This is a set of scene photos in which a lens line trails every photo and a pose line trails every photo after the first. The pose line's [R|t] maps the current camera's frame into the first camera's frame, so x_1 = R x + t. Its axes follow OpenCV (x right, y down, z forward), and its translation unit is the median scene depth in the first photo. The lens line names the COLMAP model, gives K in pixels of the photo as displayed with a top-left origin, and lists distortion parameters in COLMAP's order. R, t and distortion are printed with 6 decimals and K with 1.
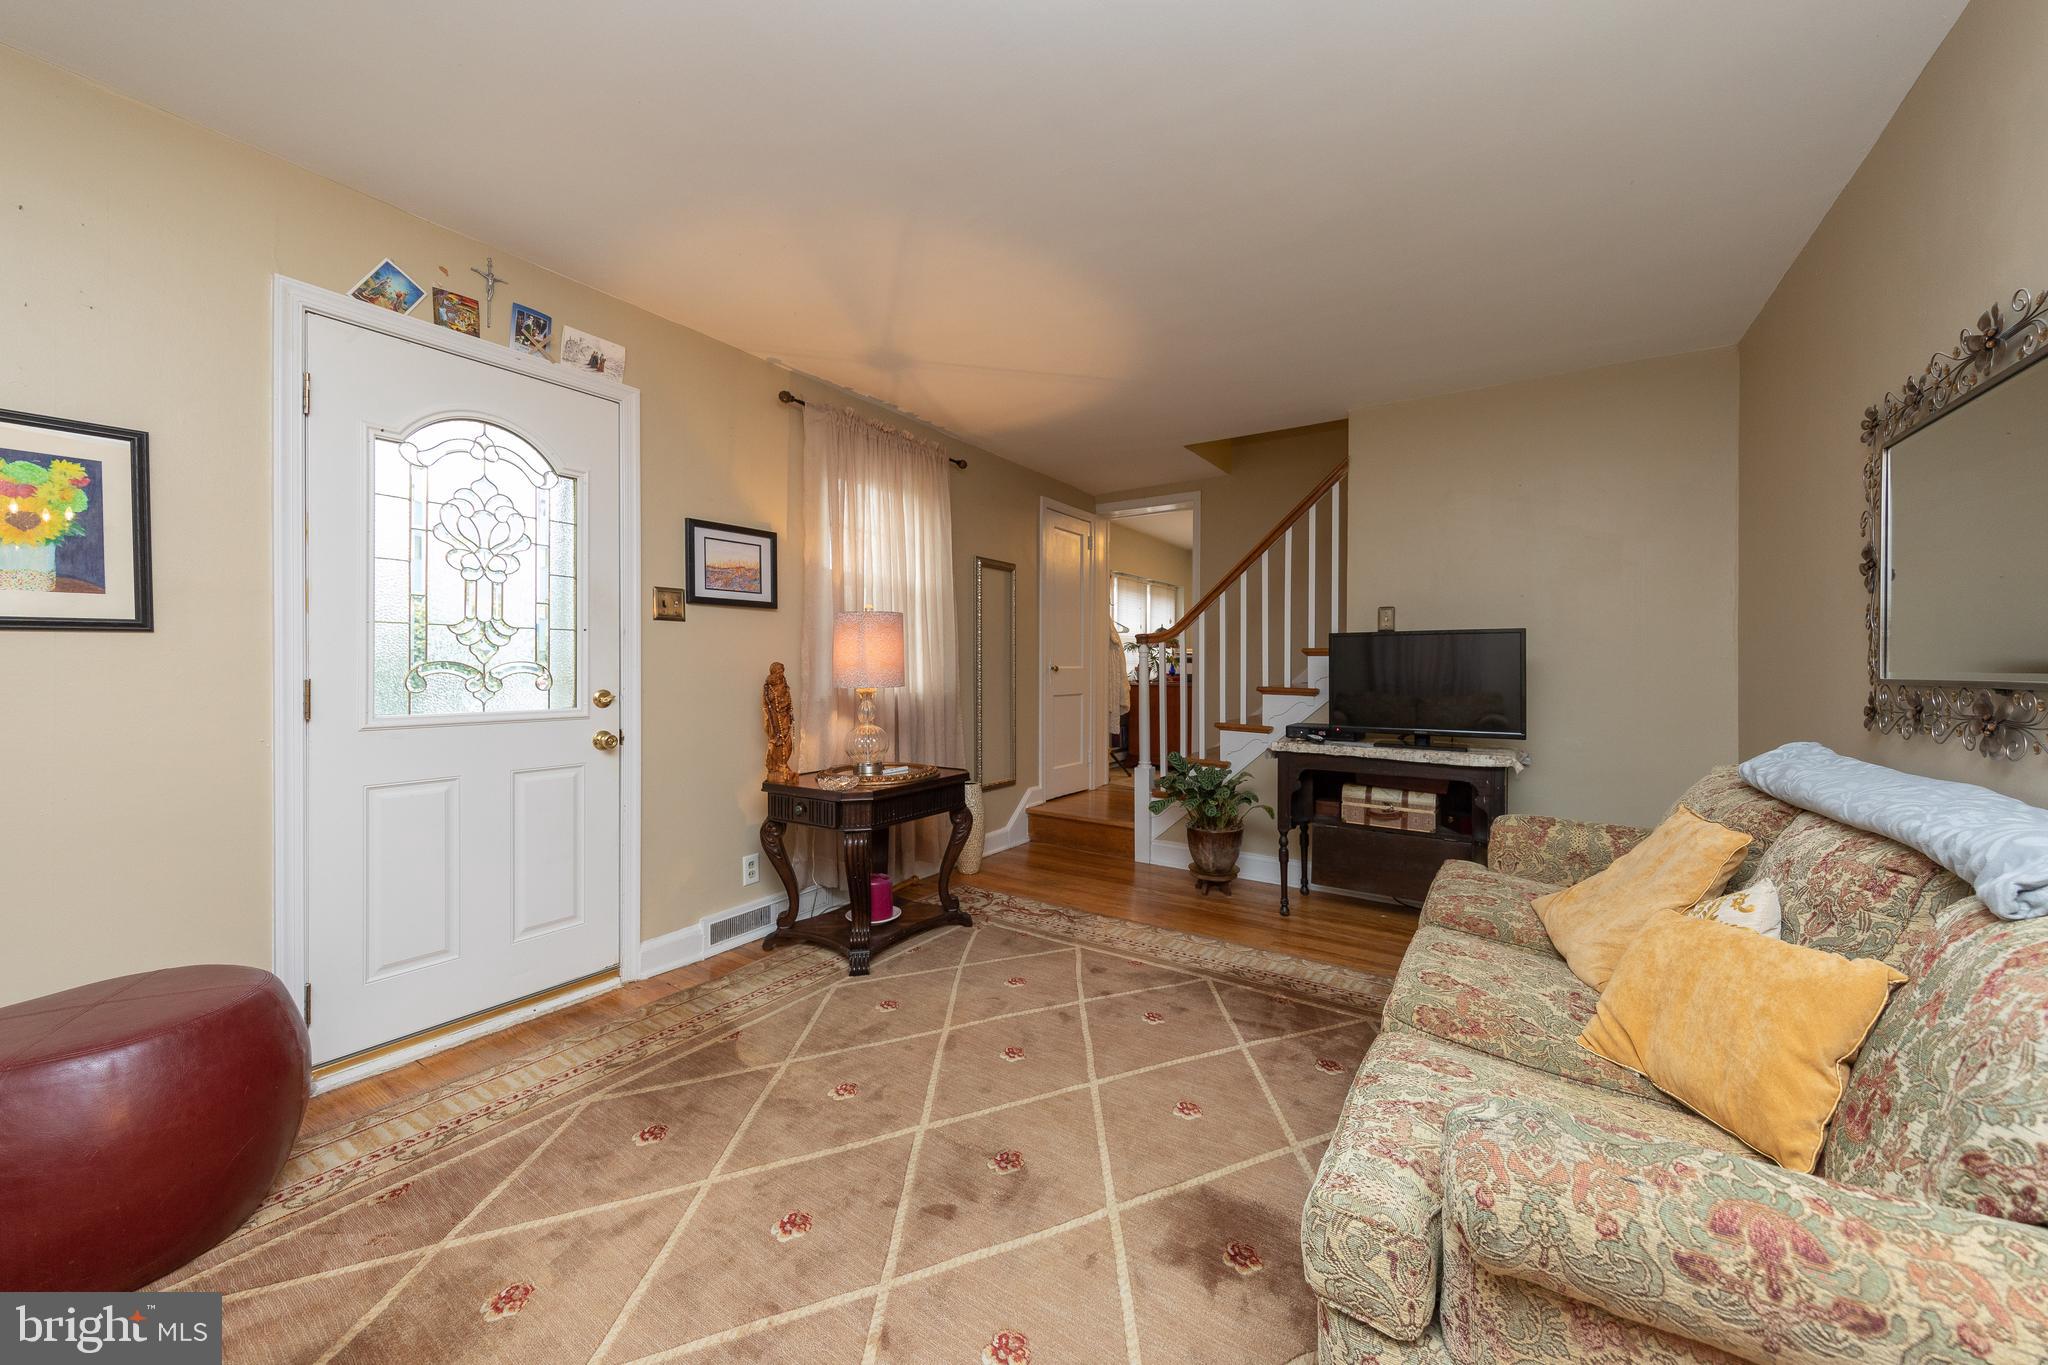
lens RADIAL K [[776.7, 0, 1028.4], [0, 776.7, 670.2], [0, 0, 1]] dist [0.006537, -0.000213]
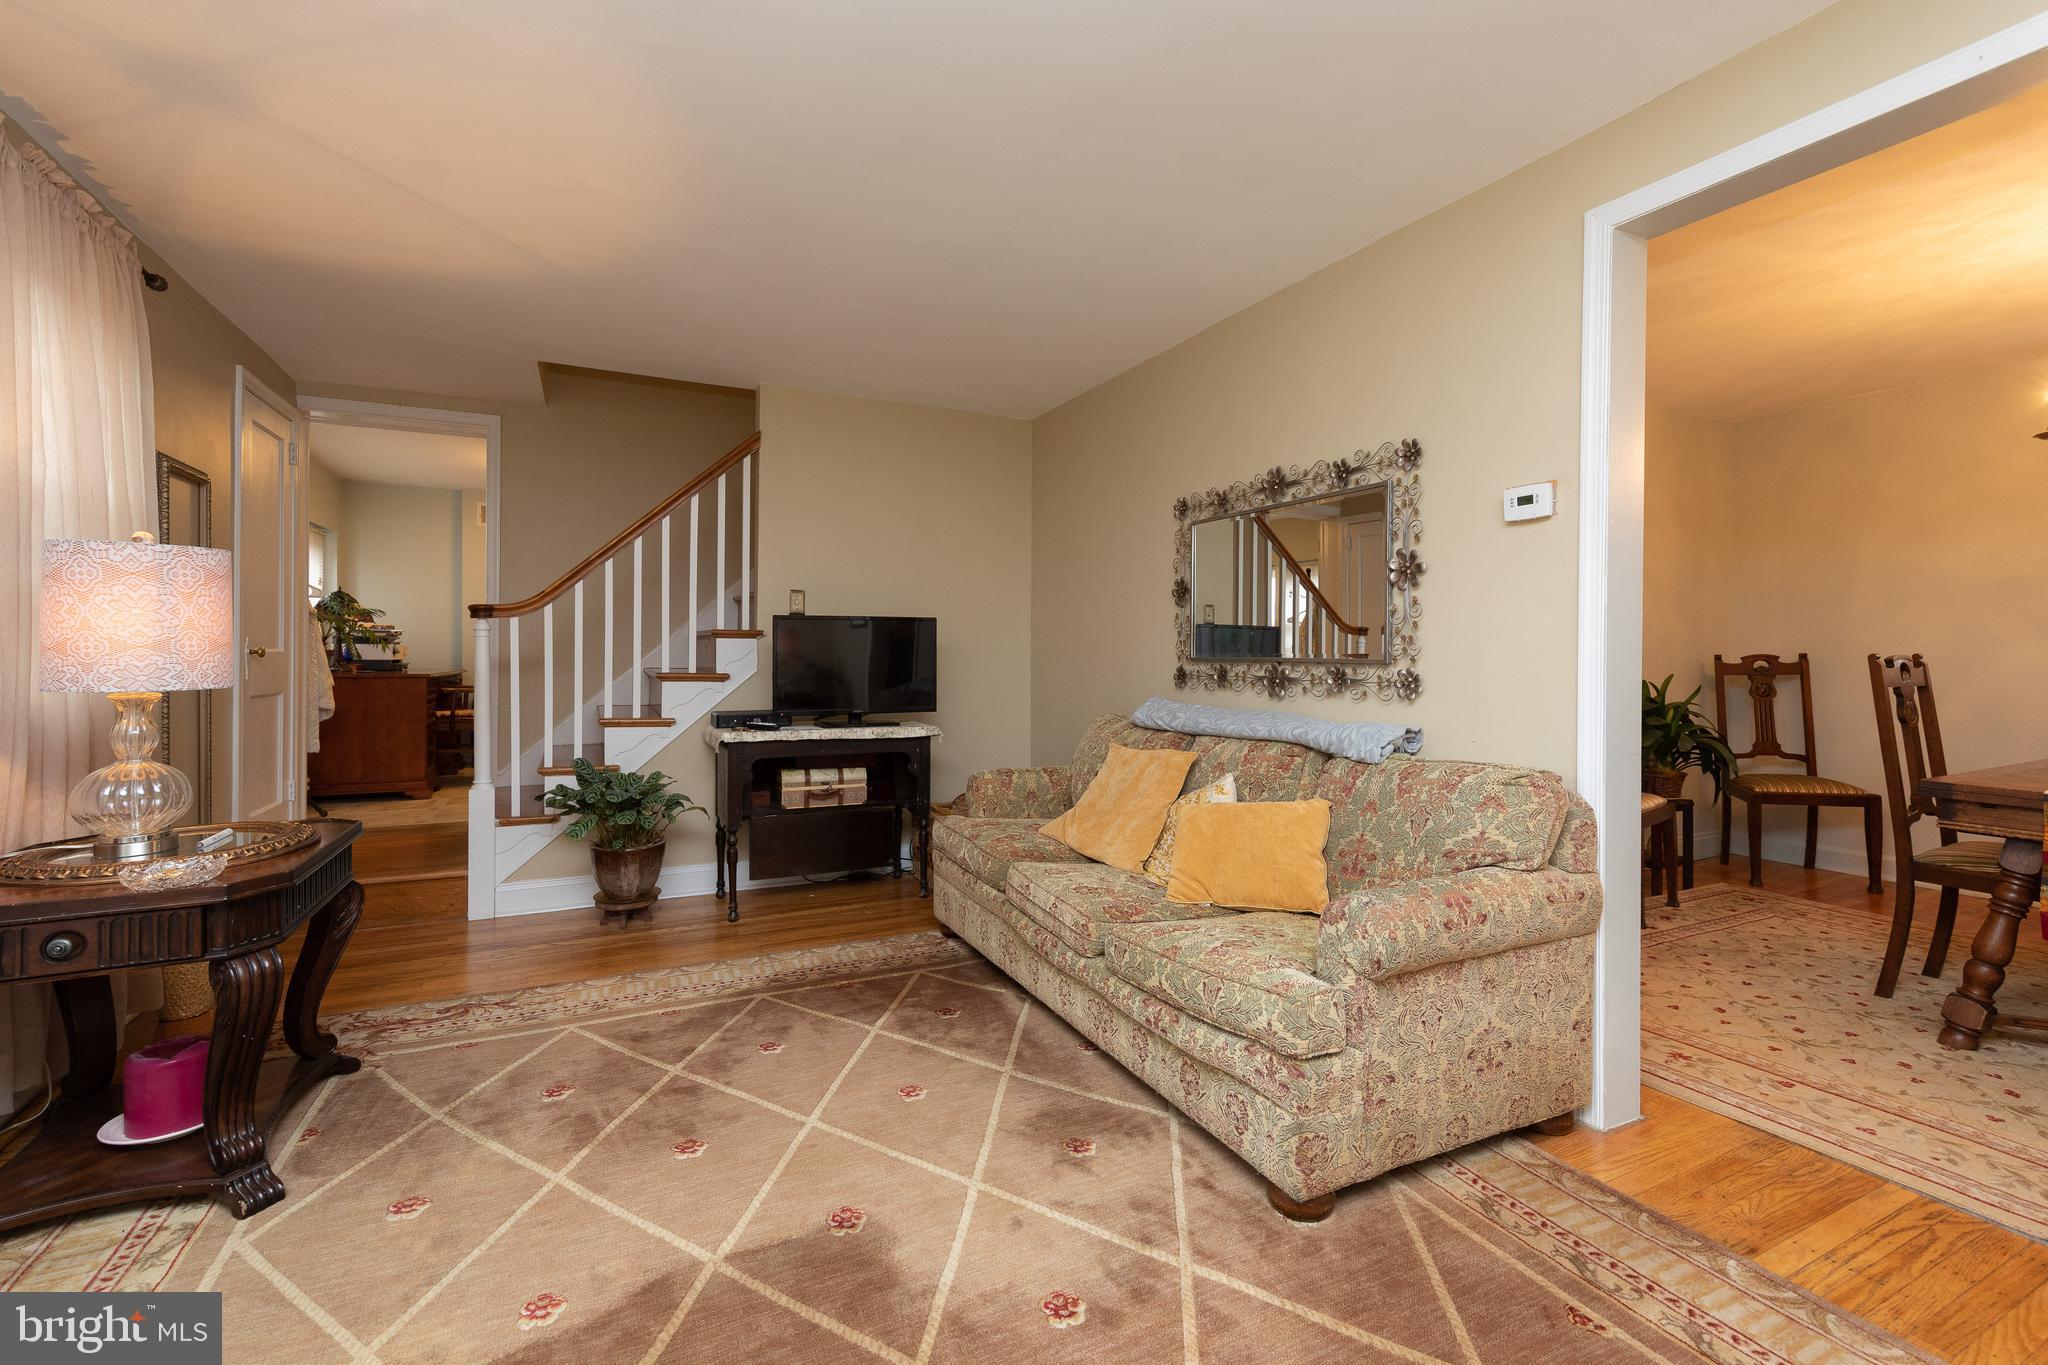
lens RADIAL K [[882.5, 0, 1056.8], [0, 882.5, 656.3], [0, 0, 1]] dist [0.012261, -0.000445]
pose [[0.491019, -0.007101, 0.871120, -0.469948], [0.003351, 0.999975, 0.006263, -0.002463], [-0.871142, -0.000156, 0.491031, 0.188475]]
